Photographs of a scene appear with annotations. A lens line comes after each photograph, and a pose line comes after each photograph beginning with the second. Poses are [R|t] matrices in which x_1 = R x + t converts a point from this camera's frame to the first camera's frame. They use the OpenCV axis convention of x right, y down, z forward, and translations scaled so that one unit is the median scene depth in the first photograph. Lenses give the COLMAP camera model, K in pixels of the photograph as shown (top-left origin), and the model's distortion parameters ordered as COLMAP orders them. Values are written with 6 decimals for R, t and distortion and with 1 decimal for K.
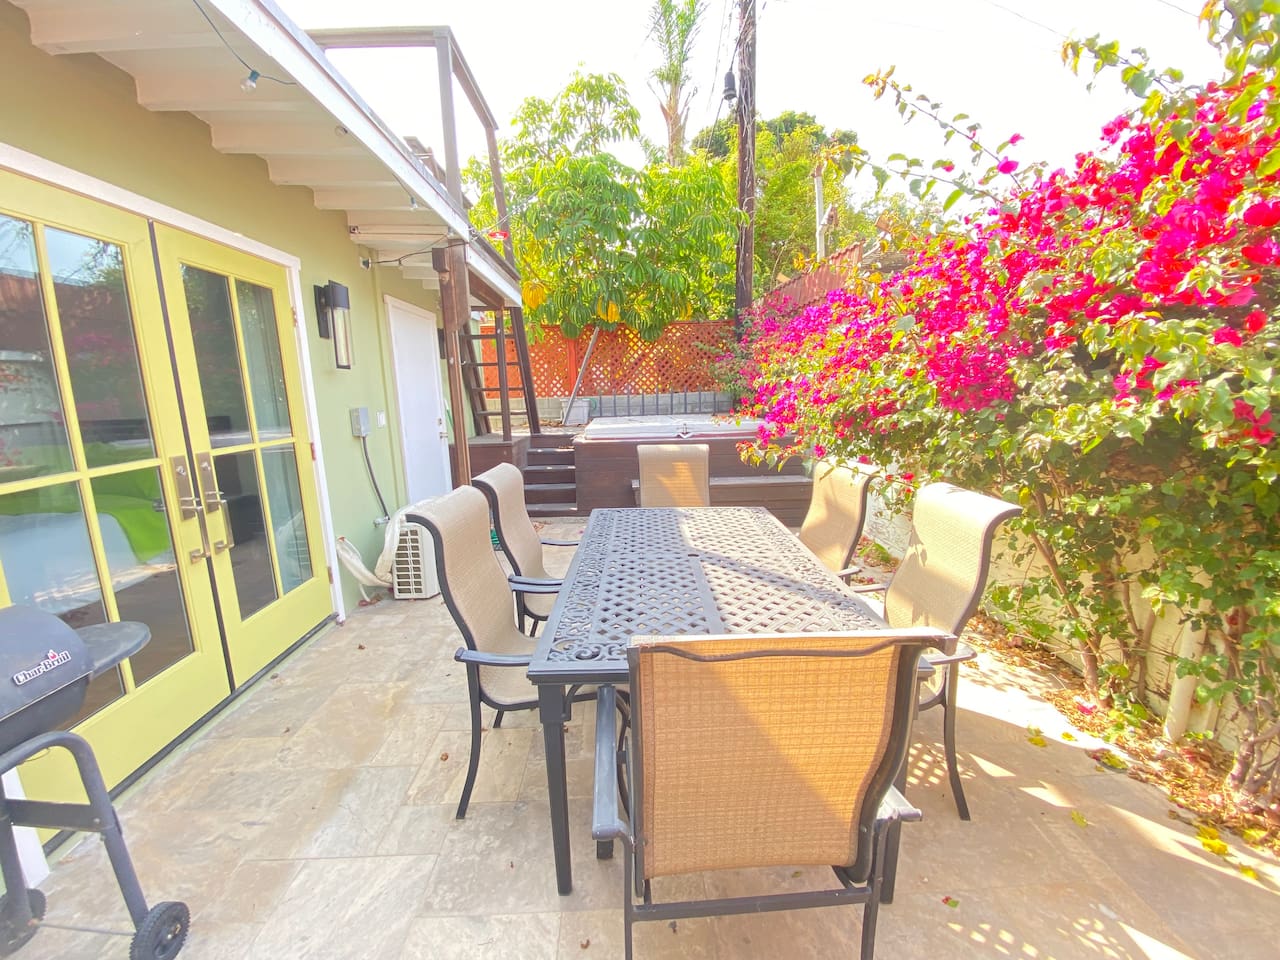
lens RADIAL K [[520.2, 0, 640.0], [0, 520.2, 480.0], [0, 0, 1]] dist [0.048609, -0.035809]
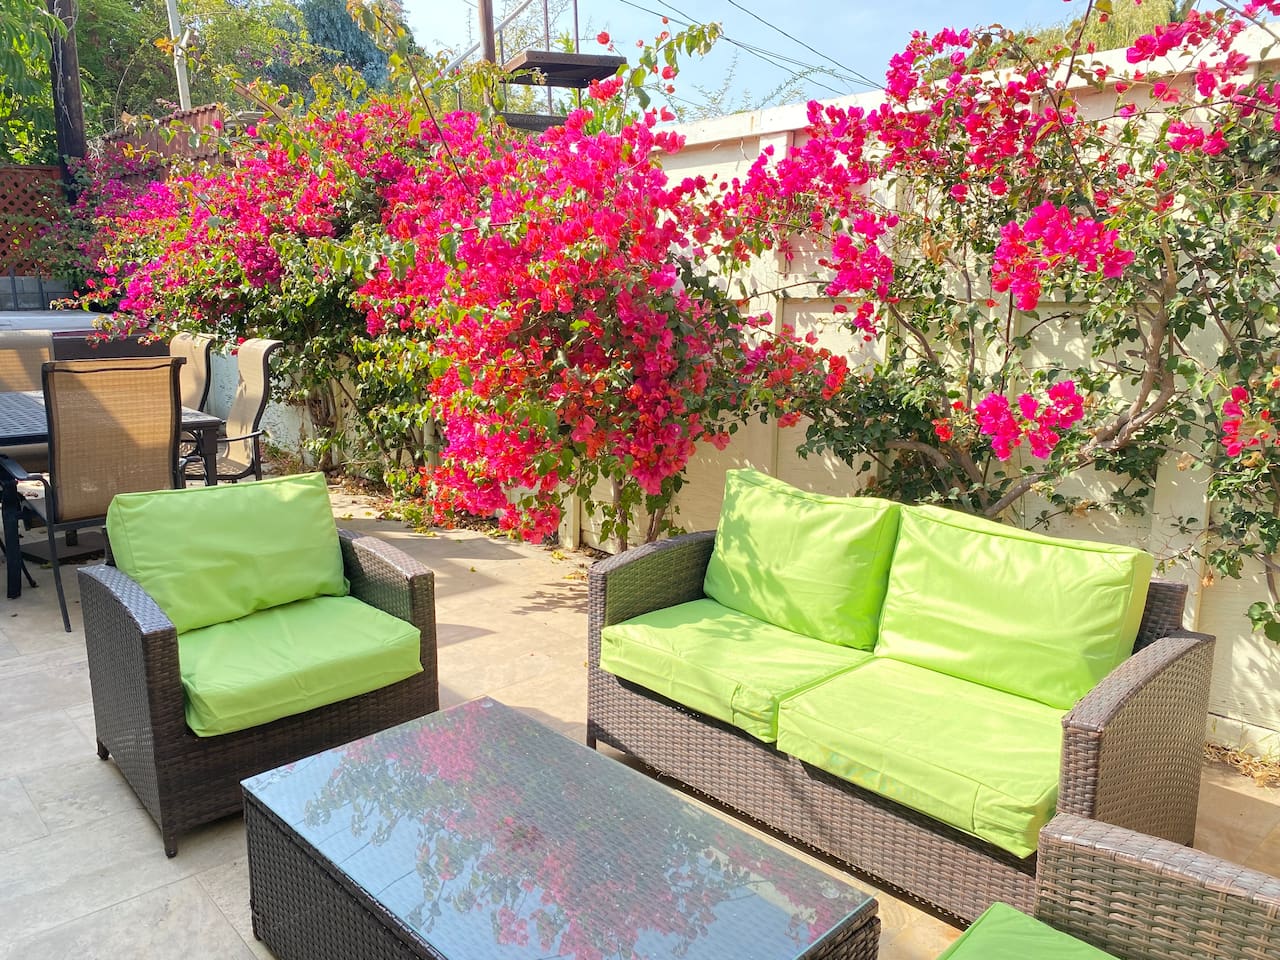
lens RADIAL K [[981.3, 0, 640.0], [0, 981.3, 480.0], [0, 0, 1]] dist [0.048098, -0.064031]
pose [[0.770316, -0.110952, 0.627935, -0.093989], [0.096175, 0.993697, 0.057598, 0.092833], [-0.630368, 0.016023, 0.776131, -0.479547]]
